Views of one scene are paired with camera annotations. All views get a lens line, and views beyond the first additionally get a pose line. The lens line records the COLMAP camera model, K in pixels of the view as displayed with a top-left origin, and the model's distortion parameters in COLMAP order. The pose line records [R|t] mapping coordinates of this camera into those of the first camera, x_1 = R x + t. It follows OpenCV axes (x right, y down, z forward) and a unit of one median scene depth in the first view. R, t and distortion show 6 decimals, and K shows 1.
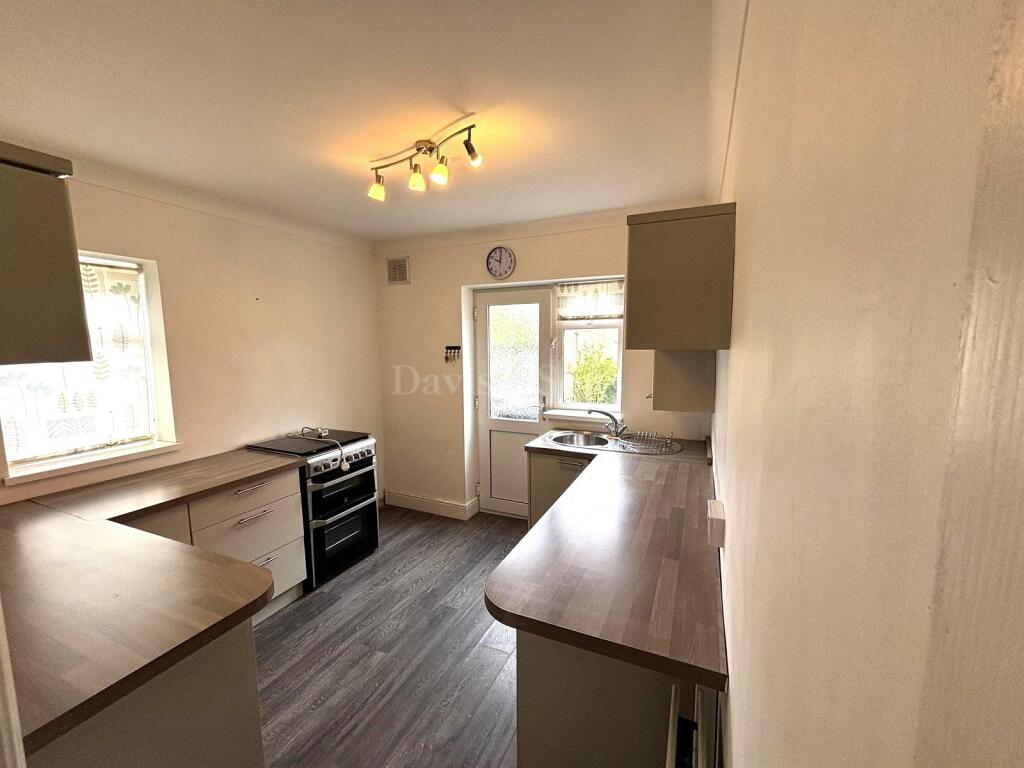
lens RADIAL K [[414.1, 0, 513.7], [0, 414.1, 385.8], [0, 0, 1]] dist [-0.004058, 0.000977]
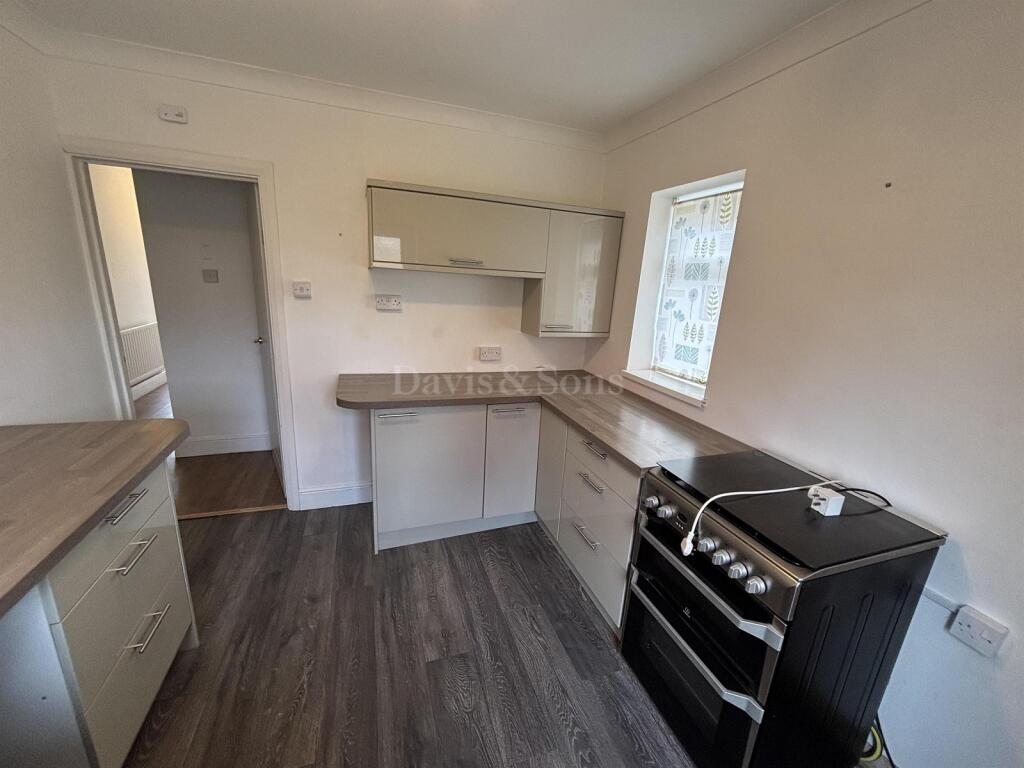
lens RADIAL K [[414.1, 0, 509.4], [0, 414.1, 385.0], [0, 0, 1]] dist [-0.004058, 0.000977]
pose [[-0.725047, 0.146283, -0.672984, 0.024754], [-0.122566, 0.934175, 0.335104, -0.096421], [0.677705, 0.325451, -0.659392, 1.004731]]
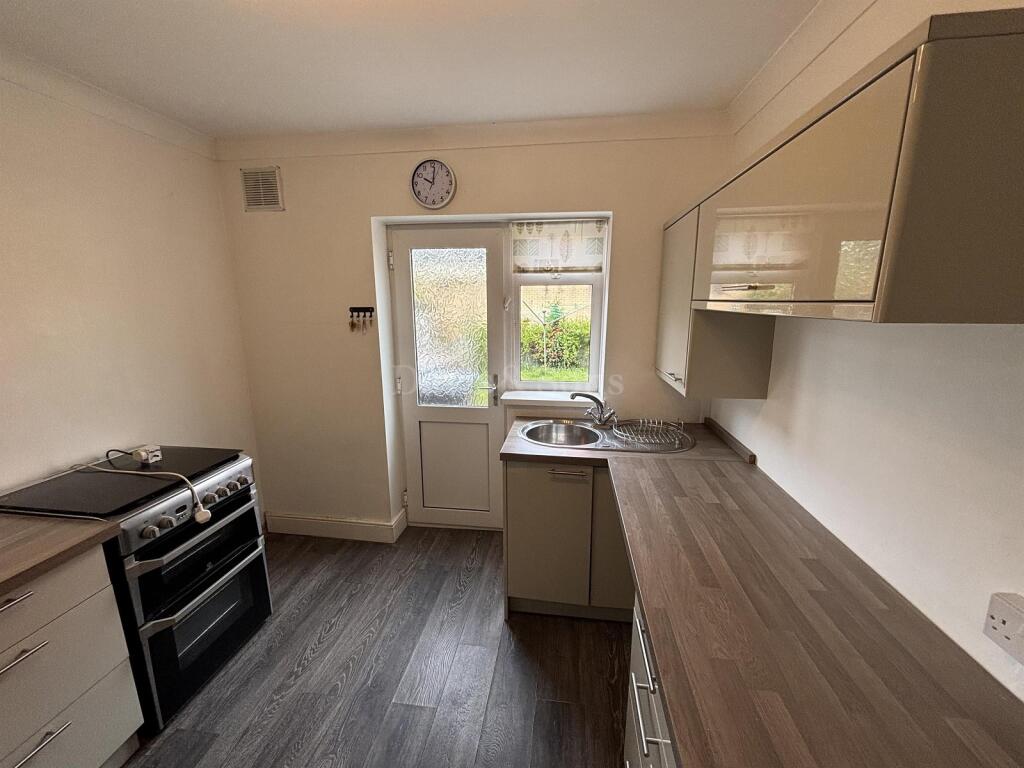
lens RADIAL K [[414.1, 0, 512.8], [0, 414.1, 386.6], [0, 0, 1]] dist [-0.004058, 0.000977]
pose [[0.956574, -0.054073, 0.286431, -0.128497], [0.025651, 0.994446, 0.102070, -0.032542], [-0.290360, -0.090291, 0.952648, 0.295050]]
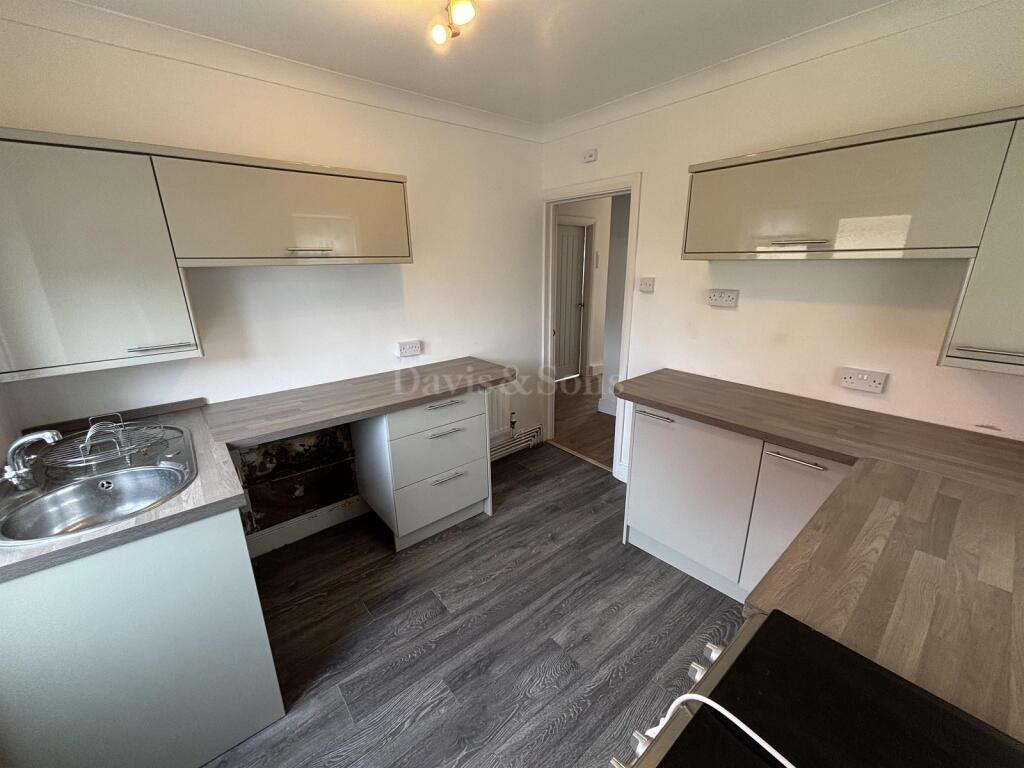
lens RADIAL K [[414.1, 0, 516.5], [0, 414.1, 384.1], [0, 0, 1]] dist [-0.004058, 0.000977]
pose [[-0.902872, -0.101429, 0.417774, -0.373177], [0.068967, 0.925012, 0.373626, -0.101890], [-0.424342, 0.366149, -0.828172, 1.057371]]
